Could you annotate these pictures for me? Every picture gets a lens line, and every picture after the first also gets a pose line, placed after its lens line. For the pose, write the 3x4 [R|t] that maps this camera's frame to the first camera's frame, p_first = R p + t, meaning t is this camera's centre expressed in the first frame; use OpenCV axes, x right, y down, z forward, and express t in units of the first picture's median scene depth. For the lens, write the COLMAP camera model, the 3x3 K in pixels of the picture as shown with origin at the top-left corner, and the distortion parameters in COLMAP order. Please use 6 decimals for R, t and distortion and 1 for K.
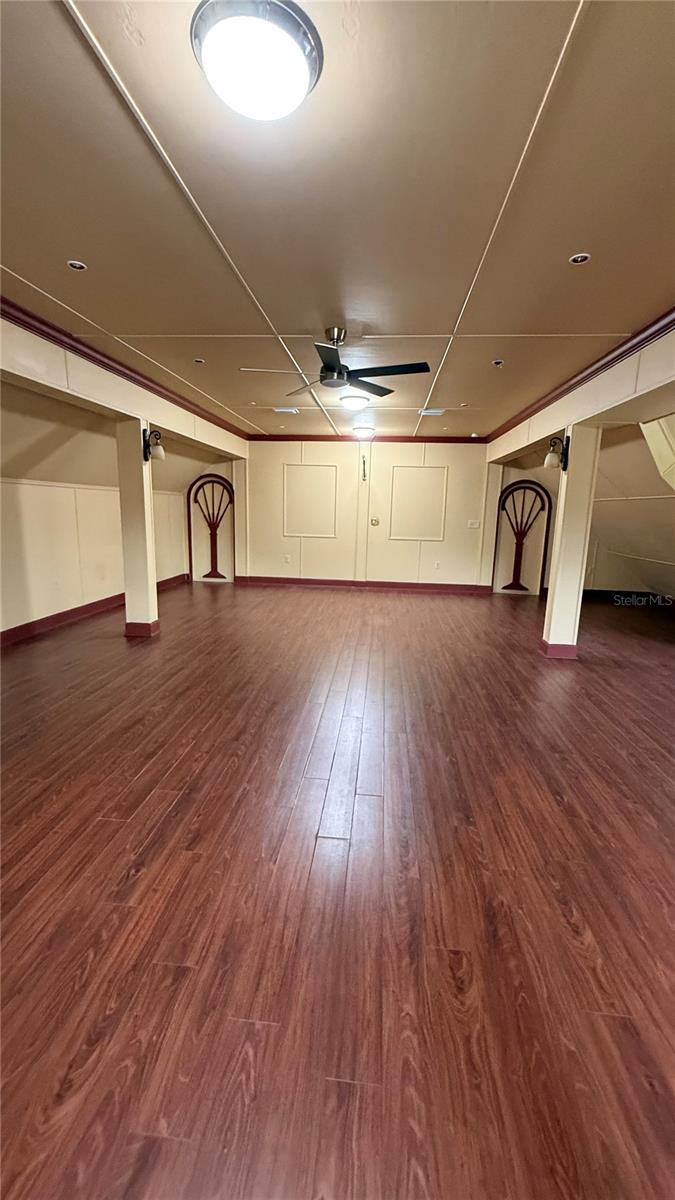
lens RADIAL K [[478.7, 0, 338.7], [0, 478.7, 595.1], [0, 0, 1]] dist [-0.001287, 0.000163]
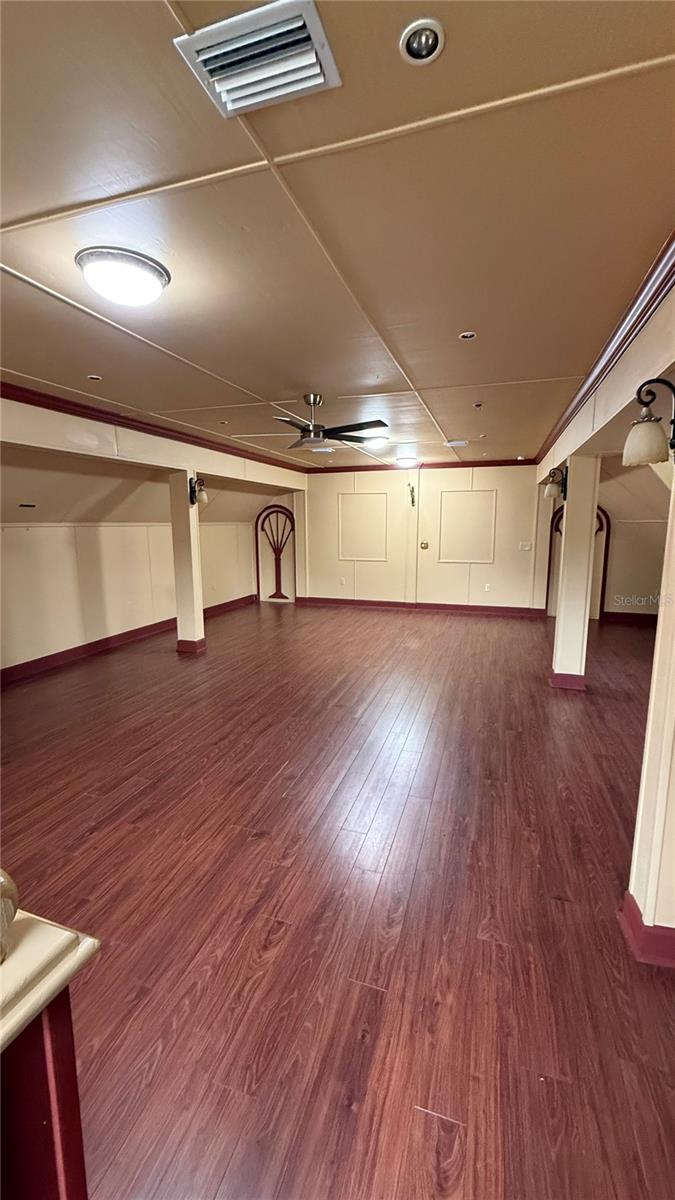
lens RADIAL K [[478.7, 0, 338.7], [0, 478.7, 595.1], [0, 0, 1]] dist [-0.001287, 0.000163]
pose [[0.974571, 0.005592, -0.224009, 0.203775], [-0.012171, 0.999534, -0.028001, -0.024294], [0.223748, 0.030016, 0.974185, -0.065633]]
